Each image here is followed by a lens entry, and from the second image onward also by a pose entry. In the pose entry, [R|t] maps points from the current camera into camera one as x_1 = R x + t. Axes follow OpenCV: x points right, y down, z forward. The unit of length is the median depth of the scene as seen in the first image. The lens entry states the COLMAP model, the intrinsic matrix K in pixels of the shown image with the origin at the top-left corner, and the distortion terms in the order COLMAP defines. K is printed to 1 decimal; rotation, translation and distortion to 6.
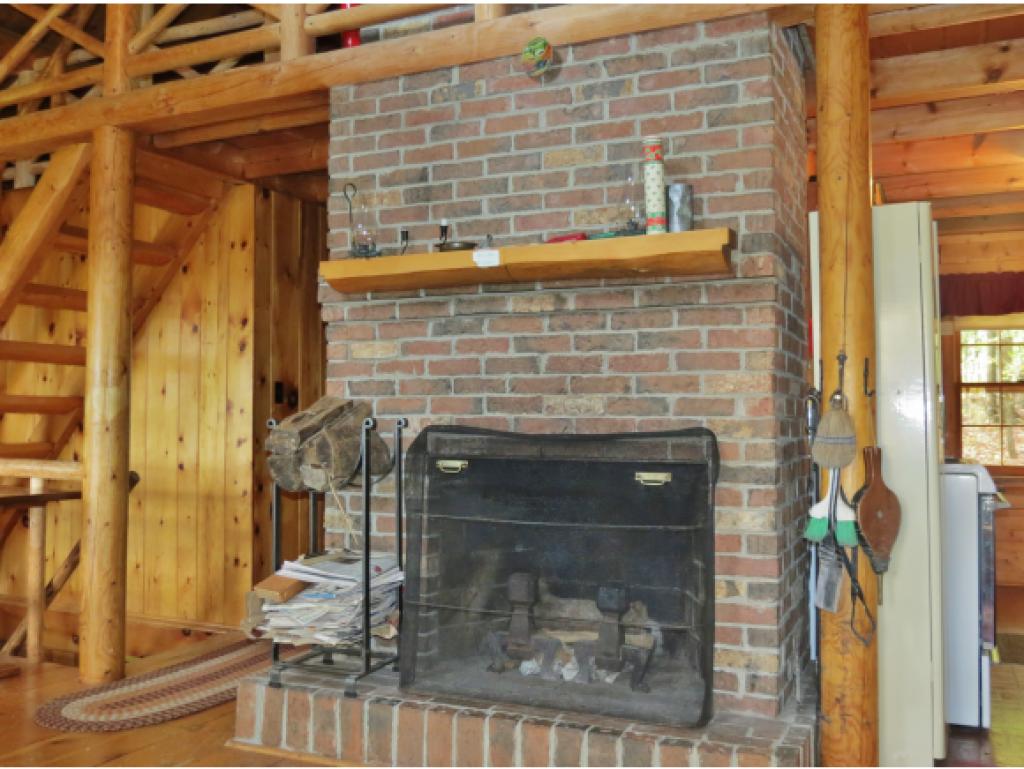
lens RADIAL K [[946.7, 0, 504.4], [0, 946.7, 384.6], [0, 0, 1]] dist [-0.053060, 0.006620]
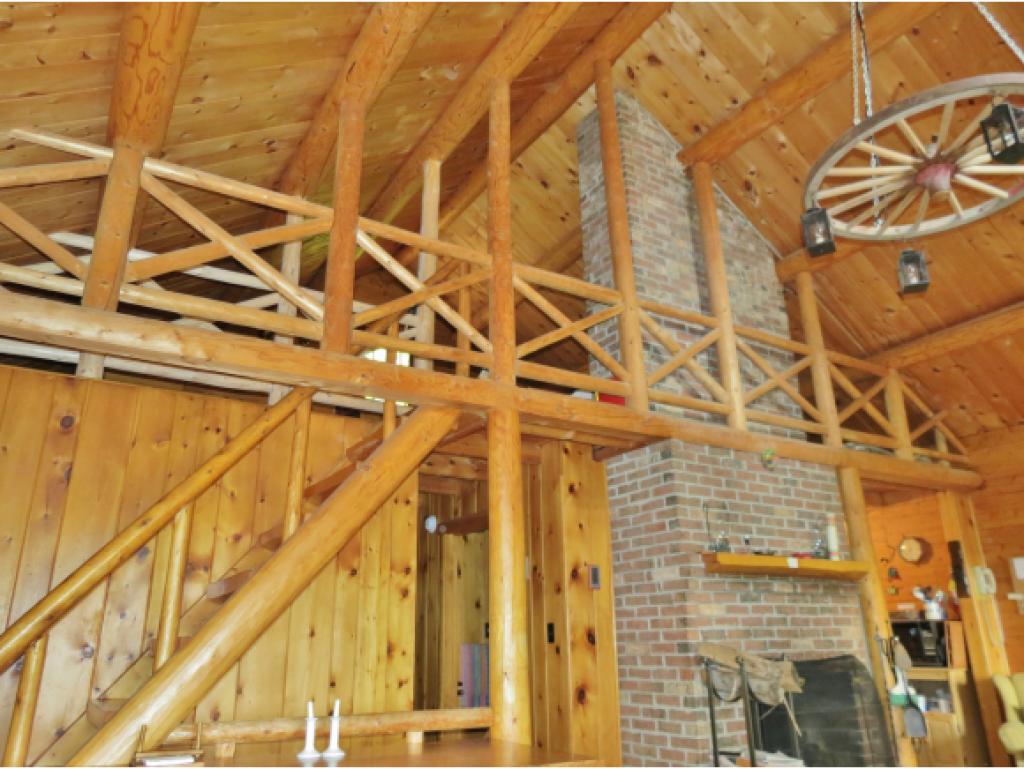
lens RADIAL K [[726.7, 0, 517.4], [0, 726.7, 383.8], [0, 0, 1]] dist [-0.035871, 0.027295]
pose [[0.549785, 0.271375, 0.789995, -1.504657], [-0.013578, 0.948533, -0.316386, -0.008189], [-0.835196, 0.163217, 0.525174, 0.619455]]
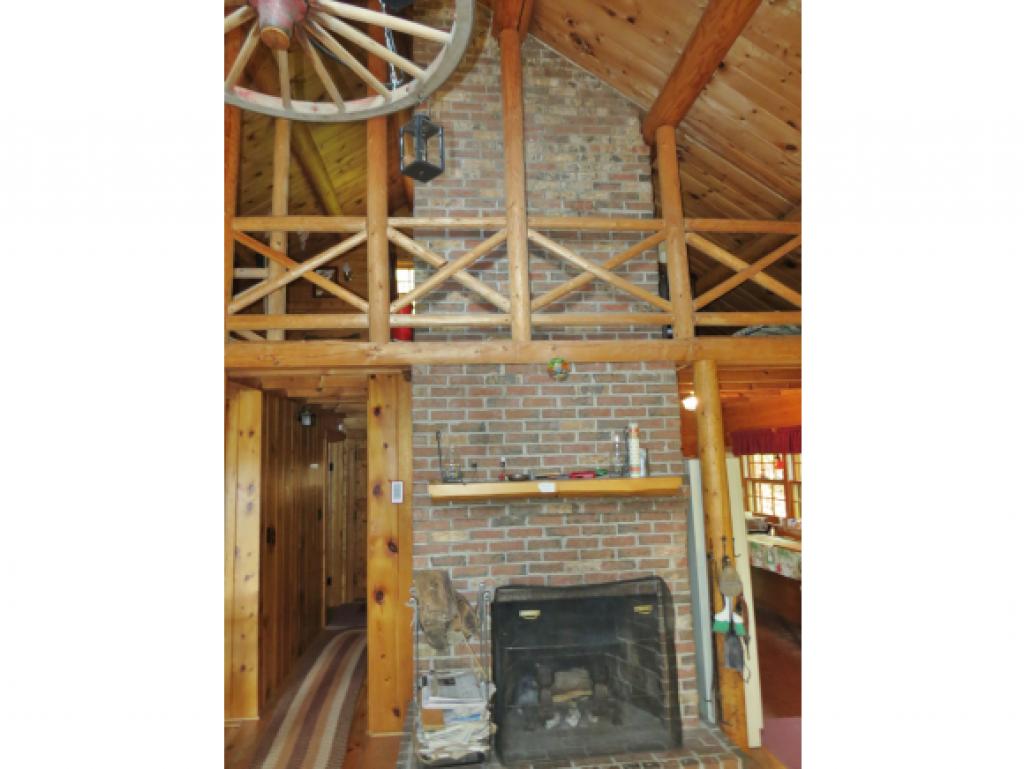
lens RADIAL K [[553.5, 0, 518.0], [0, 553.5, 384.2], [0, 0, 1]] dist [-0.026536, -0.000078]
pose [[0.860573, 0.042362, 0.507563, -0.562343], [0.009675, 0.994996, -0.099448, -0.213138], [-0.509236, 0.090493, 0.855856, 0.140528]]
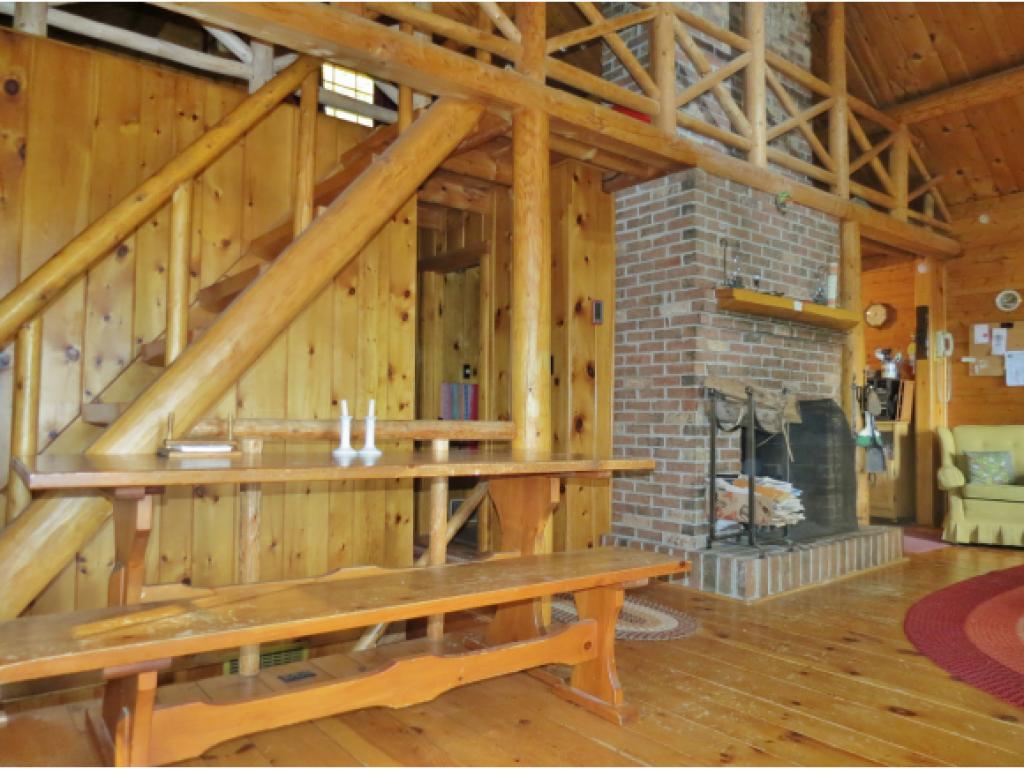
lens RADIAL K [[723.0, 0, 512.0], [0, 723.0, 384.5], [0, 0, 1]] dist [-0.027843, 0.006198]
pose [[0.461206, 0.041586, 0.886318, -1.484651], [-0.045161, 0.998707, -0.023359, 0.078167], [-0.886143, -0.029254, 0.462487, 0.807819]]
